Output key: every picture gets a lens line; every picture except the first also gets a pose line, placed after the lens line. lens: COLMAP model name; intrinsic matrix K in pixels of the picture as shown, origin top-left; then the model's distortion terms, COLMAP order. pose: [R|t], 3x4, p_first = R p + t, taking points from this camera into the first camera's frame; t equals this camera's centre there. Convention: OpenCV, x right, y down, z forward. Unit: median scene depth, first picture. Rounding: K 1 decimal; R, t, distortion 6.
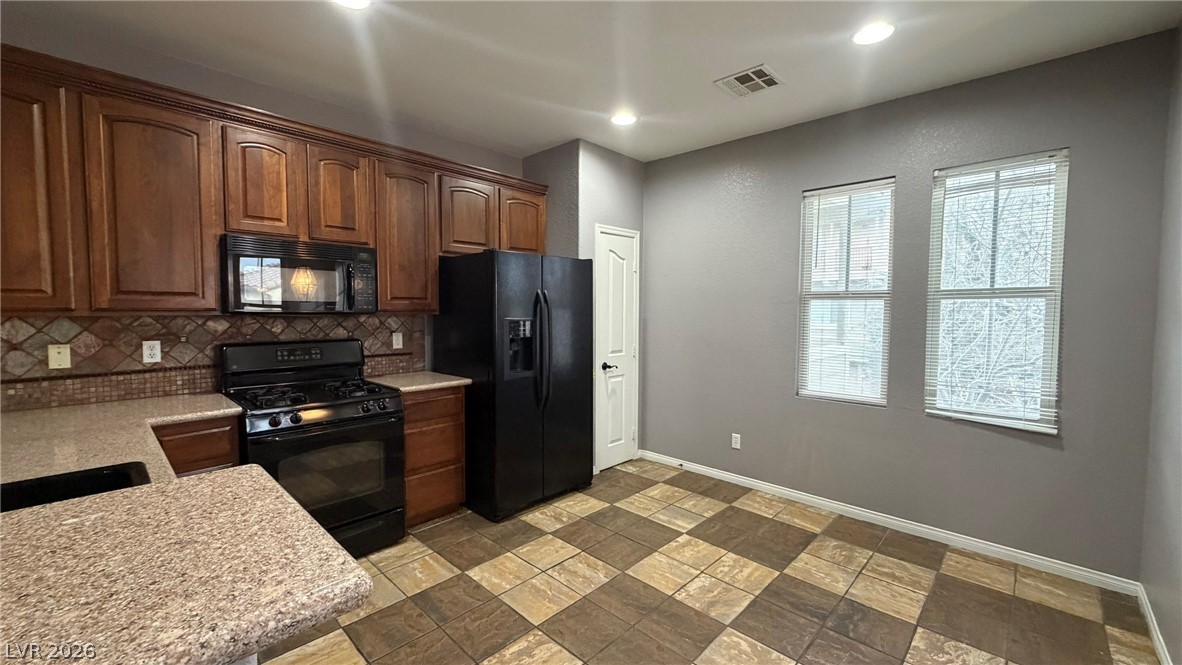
lens RADIAL K [[484.2, 0, 553.3], [0, 484.2, 331.6], [0, 0, 1]] dist [-0.000784, 0.000031]
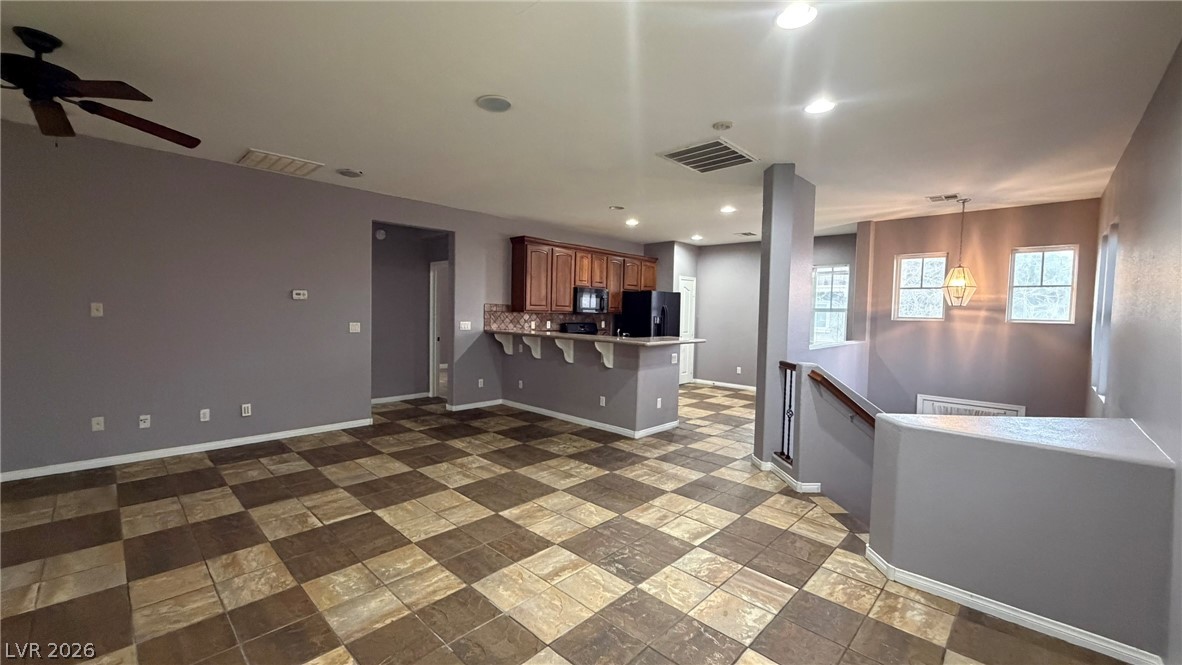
lens RADIAL K [[470.1, 0, 584.4], [0, 470.1, 331.0], [0, 0, 1]] dist [-0.000648, 0.000341]
pose [[0.999361, 0.021610, 0.028482, -0.587166], [-0.021588, 0.999766, -0.001053, 0.067891], [-0.028498, 0.000437, 0.999594, -1.676206]]
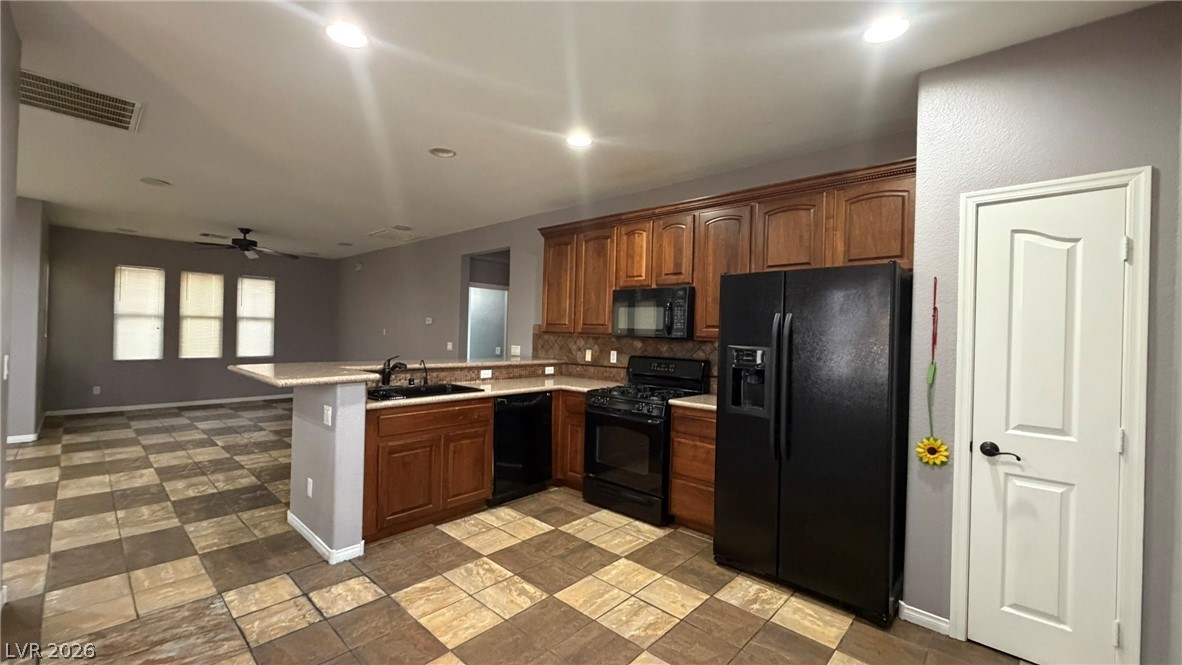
lens RADIAL K [[479.9, 0, 610.4], [0, 479.9, 332.3], [0, 0, 1]] dist [-0.002032, -0.000439]
pose [[0.052284, -0.002194, -0.998630, 0.851616], [-0.072120, 0.997378, -0.005967, -0.034036], [0.996025, 0.072333, 0.051988, 0.756737]]
